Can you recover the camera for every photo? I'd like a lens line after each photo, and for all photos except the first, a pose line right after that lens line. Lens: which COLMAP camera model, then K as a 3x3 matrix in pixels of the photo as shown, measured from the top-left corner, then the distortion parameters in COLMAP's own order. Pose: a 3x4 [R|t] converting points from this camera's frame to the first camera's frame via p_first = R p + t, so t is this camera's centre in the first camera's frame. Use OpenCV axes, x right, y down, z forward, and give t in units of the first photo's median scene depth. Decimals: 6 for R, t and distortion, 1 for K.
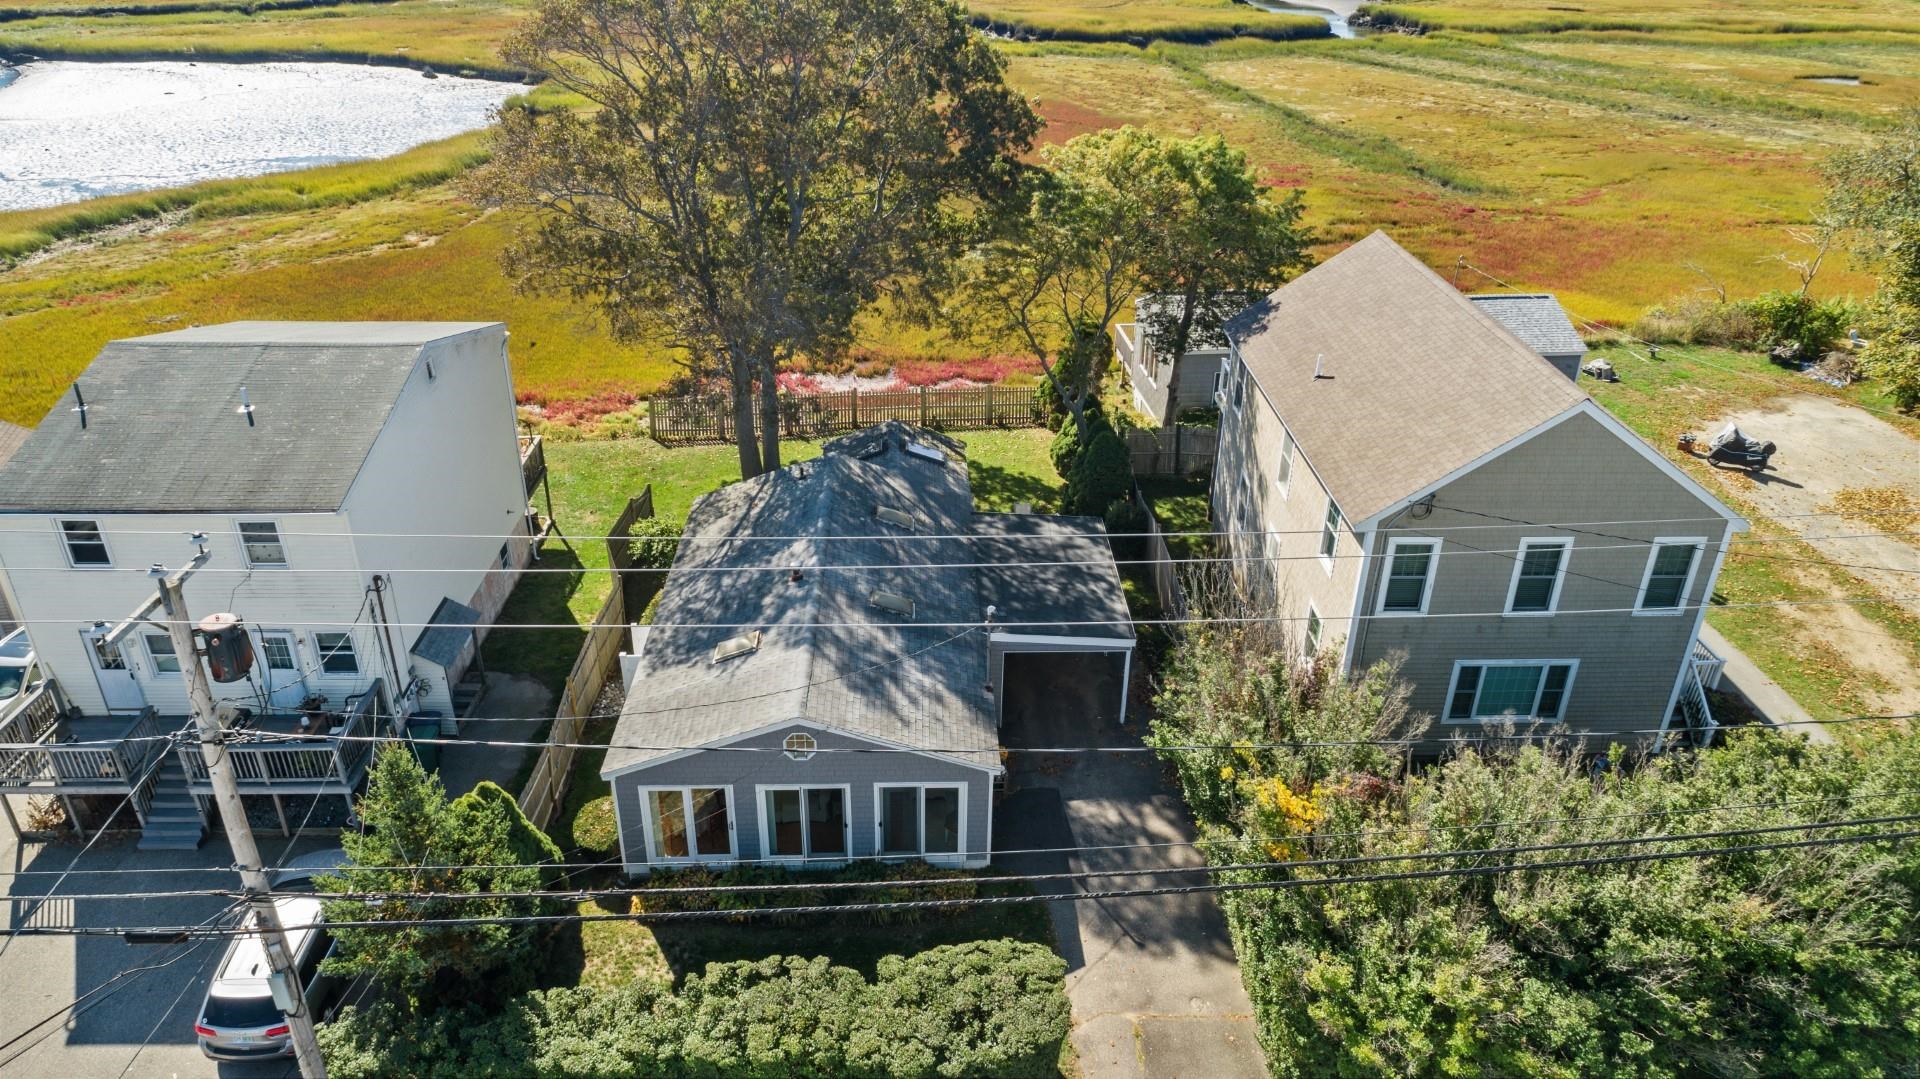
lens RADIAL K [[1291.9, 0, 957.7], [0, 1291.9, 541.9], [0, 0, 1]] dist [-0.015526, 0.007426]
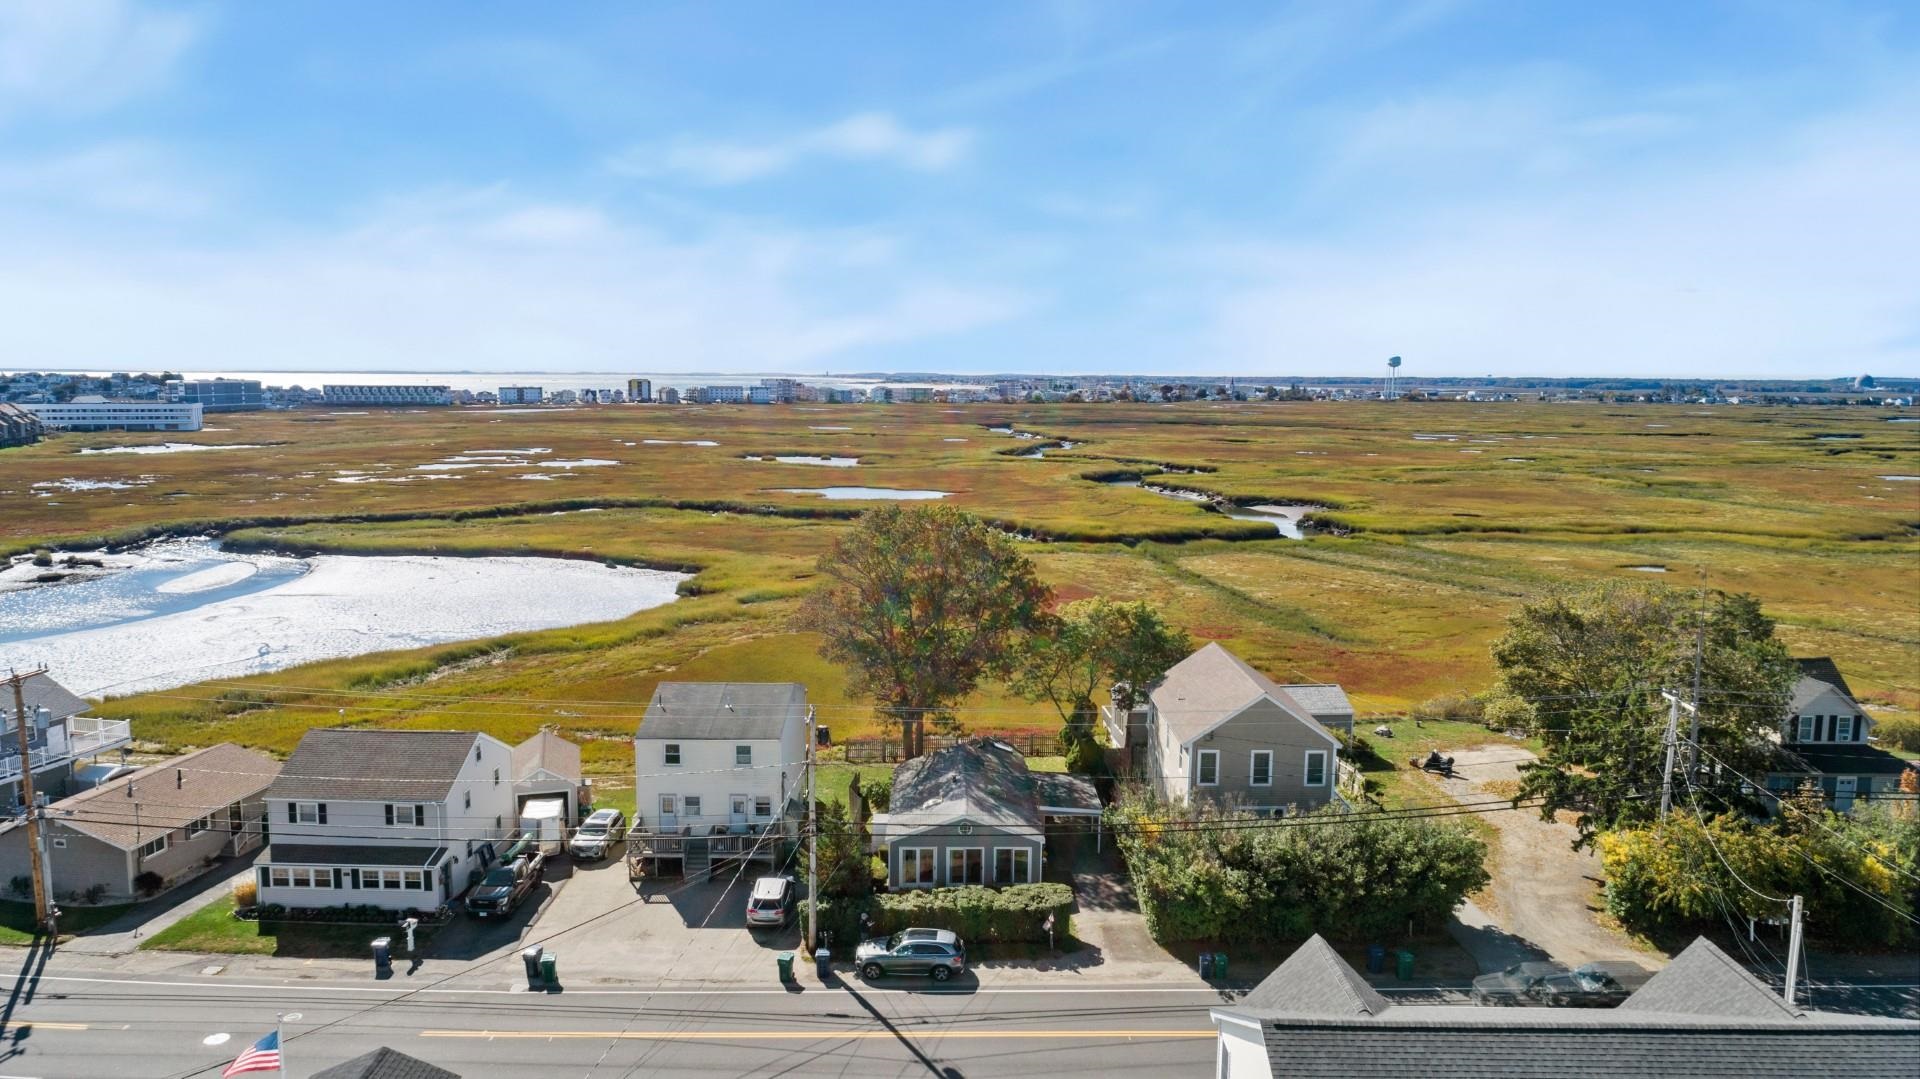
lens RADIAL K [[1291.9, 0, 950.3], [0, 1291.9, 539.7], [0, 0, 1]] dist [-0.015526, 0.007426]
pose [[0.999746, -0.000981, -0.022521, -0.063103], [-0.007091, 0.934646, -0.355509, 0.355982], [0.021398, 0.355579, 0.934401, -1.049710]]
